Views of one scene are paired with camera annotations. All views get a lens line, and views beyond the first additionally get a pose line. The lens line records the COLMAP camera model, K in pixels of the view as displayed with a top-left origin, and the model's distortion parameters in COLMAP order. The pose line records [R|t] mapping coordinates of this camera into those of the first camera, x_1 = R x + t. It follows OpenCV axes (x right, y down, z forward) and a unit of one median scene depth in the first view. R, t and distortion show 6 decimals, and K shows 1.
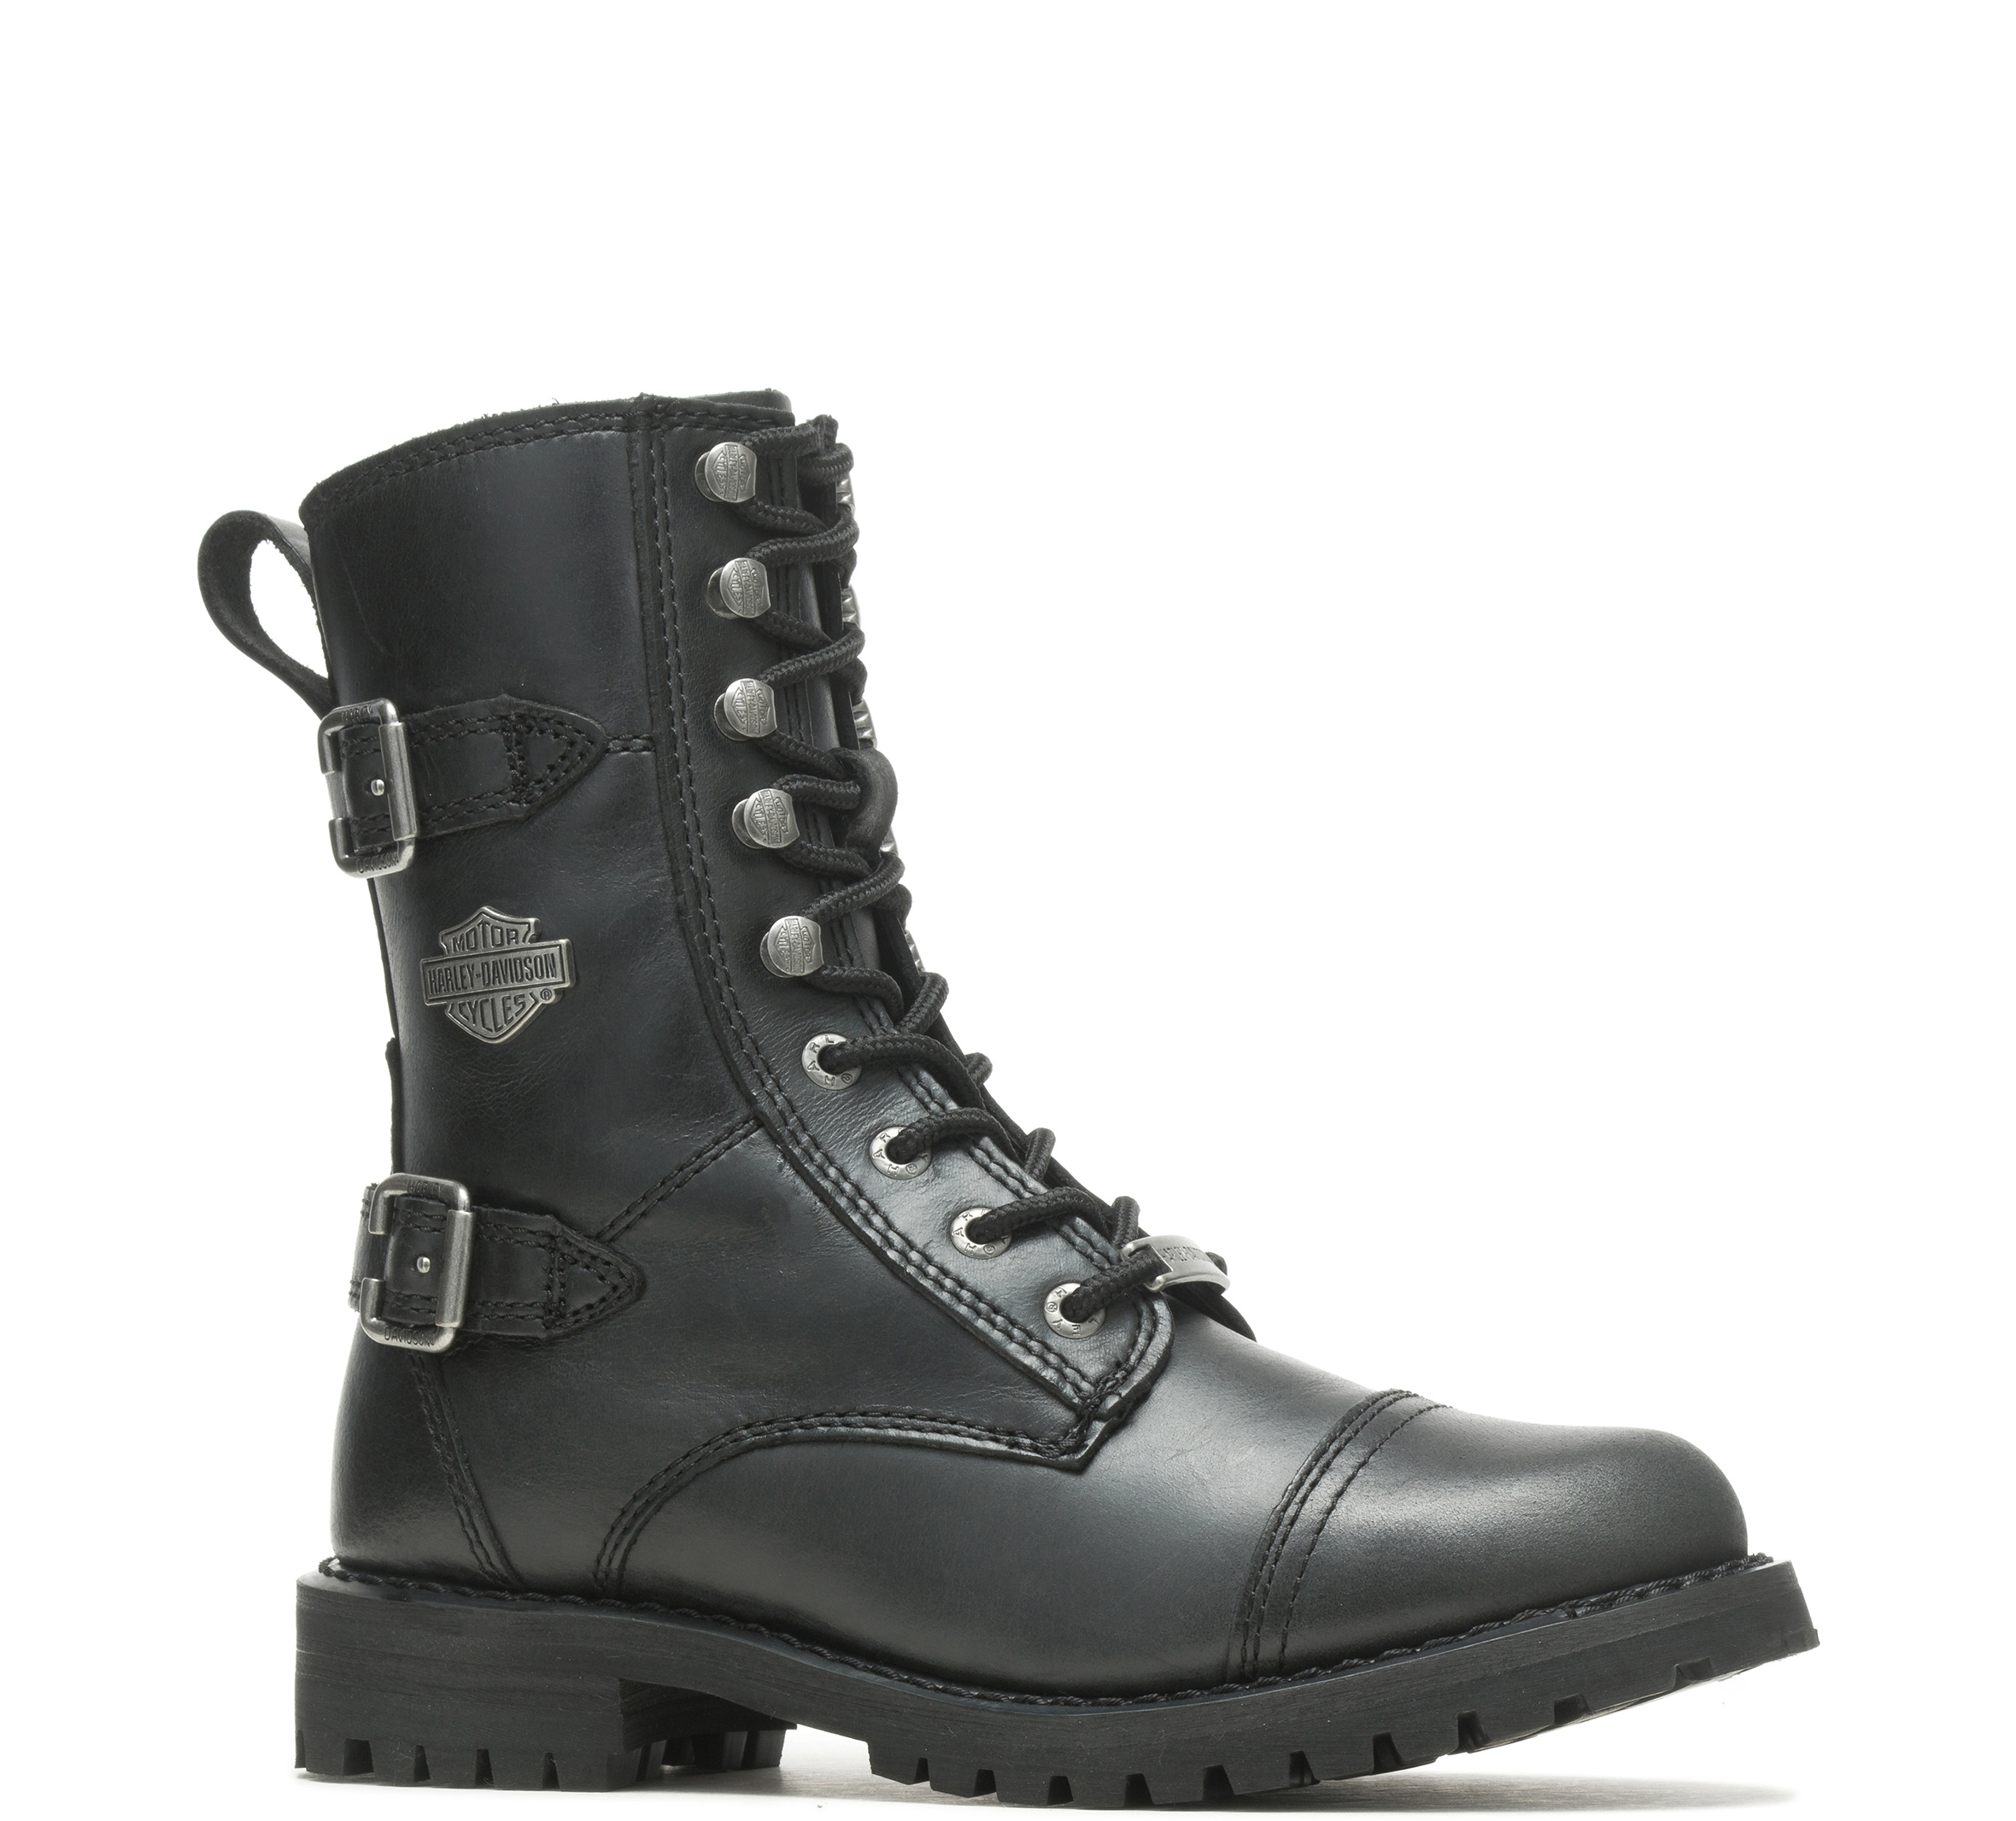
lens RADIAL K [[10809.8, 0, 1008.0], [0, 10809.8, 910.5], [0, 0, 1]] dist [0.099152, -19.851589]
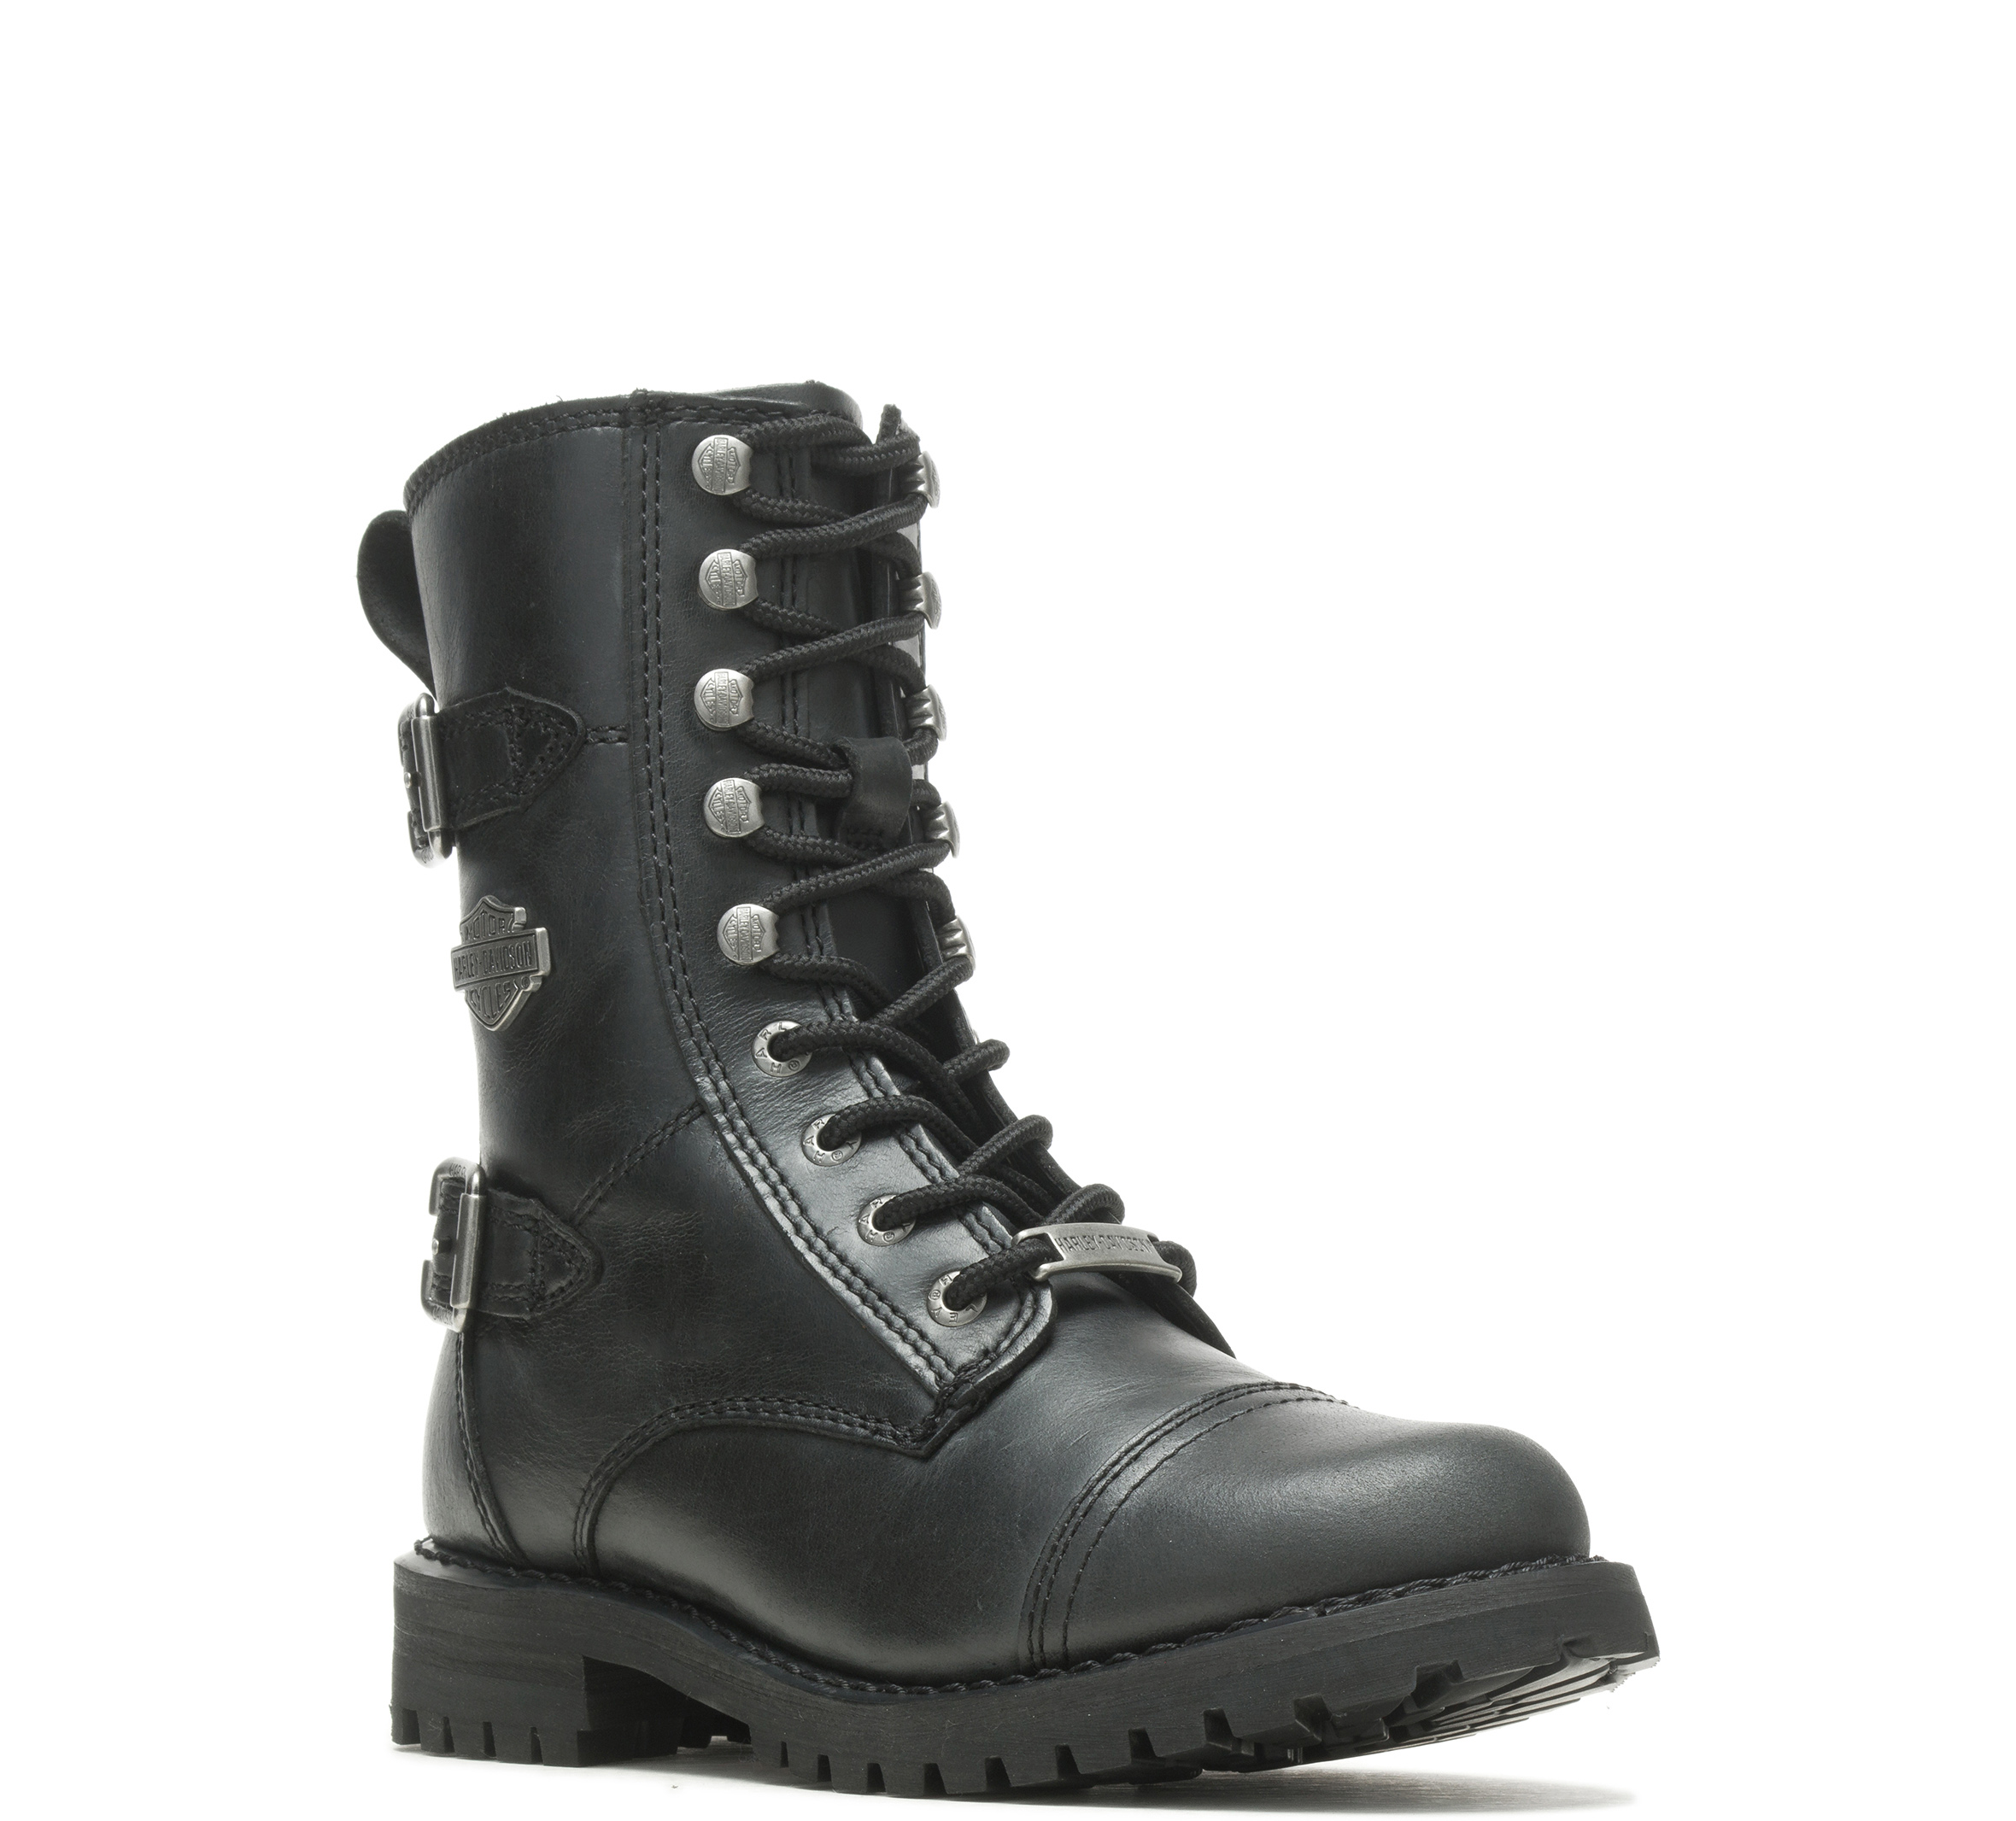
lens RADIAL K [[10809.8, 0, 1008.0], [0, 10809.8, 910.5], [0, 0, 1]] dist [0.099152, -19.851589]
pose [[0.921475, -0.003913, -0.388417, 0.394442], [0.005479, 0.999981, 0.002926, -0.001738], [0.388398, -0.004825, 0.921479, 0.080135]]
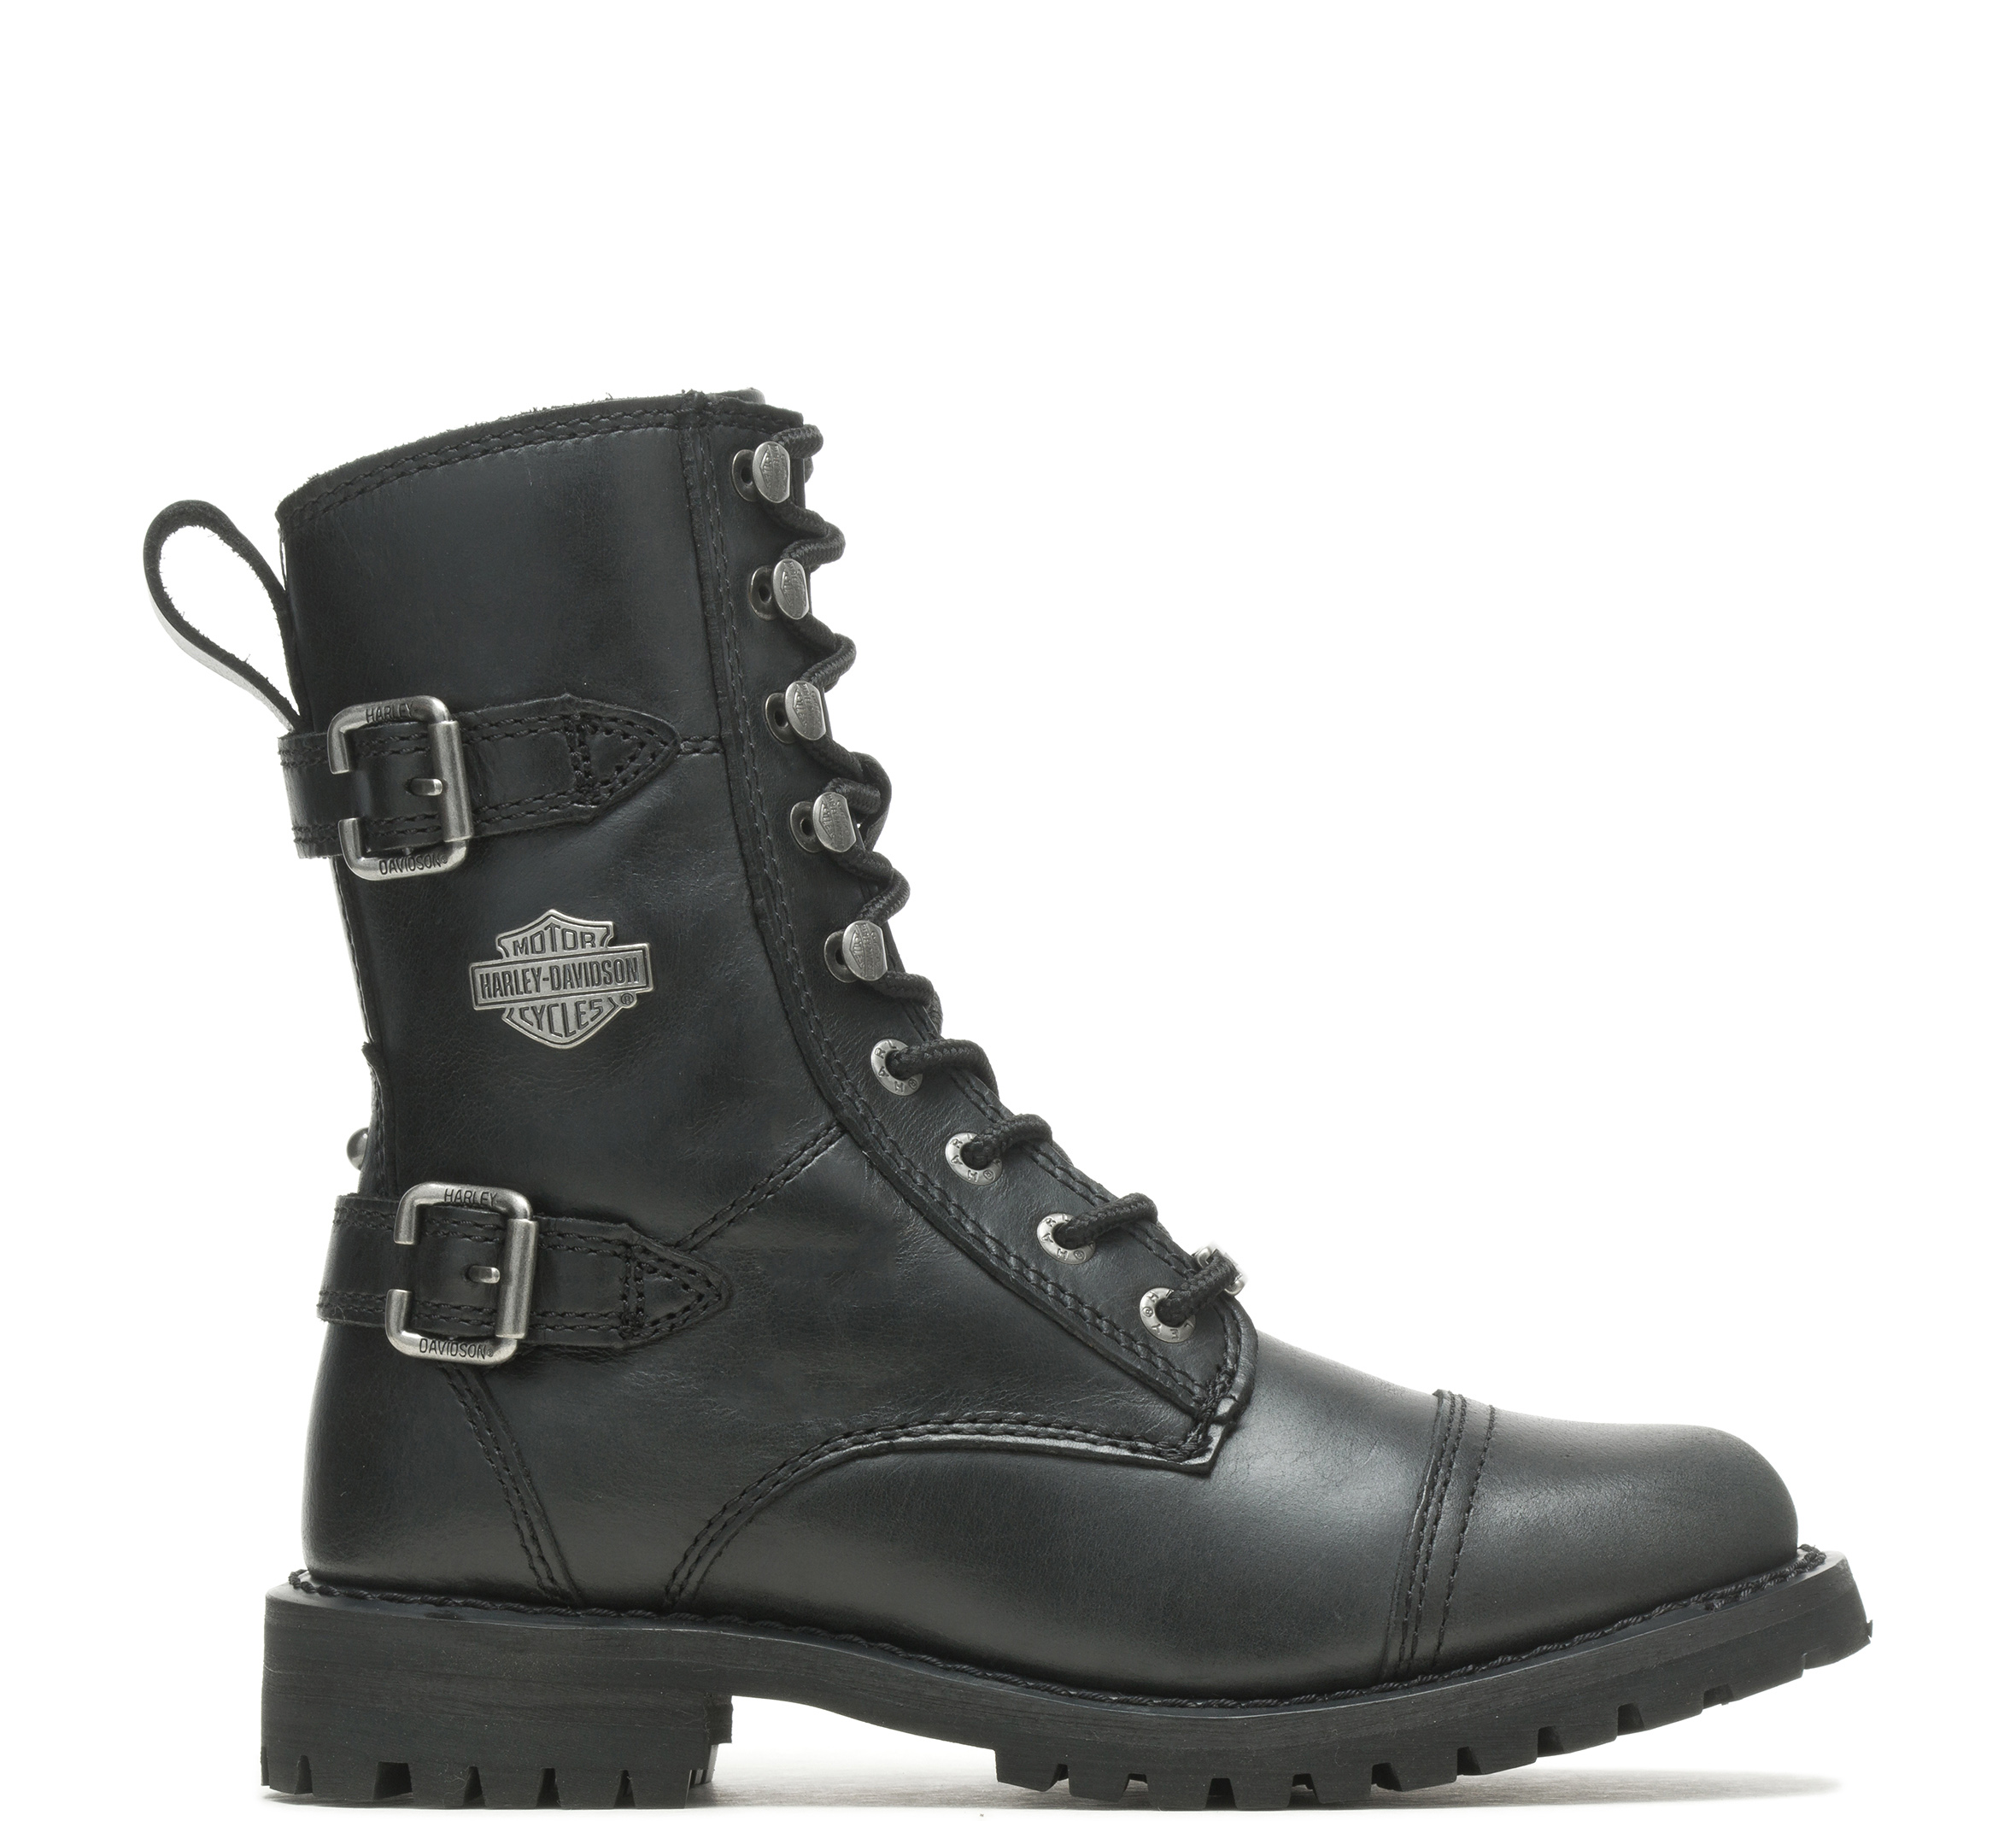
lens RADIAL K [[10809.8, 0, 1008.0], [0, 10809.8, 910.5], [0, 0, 1]] dist [0.099152, -19.851589]
pose [[0.925137, 0.005356, 0.379596, -0.384199], [-0.004242, 0.999984, -0.003772, 0.003280], [-0.379610, 0.001880, 0.925145, 0.076754]]
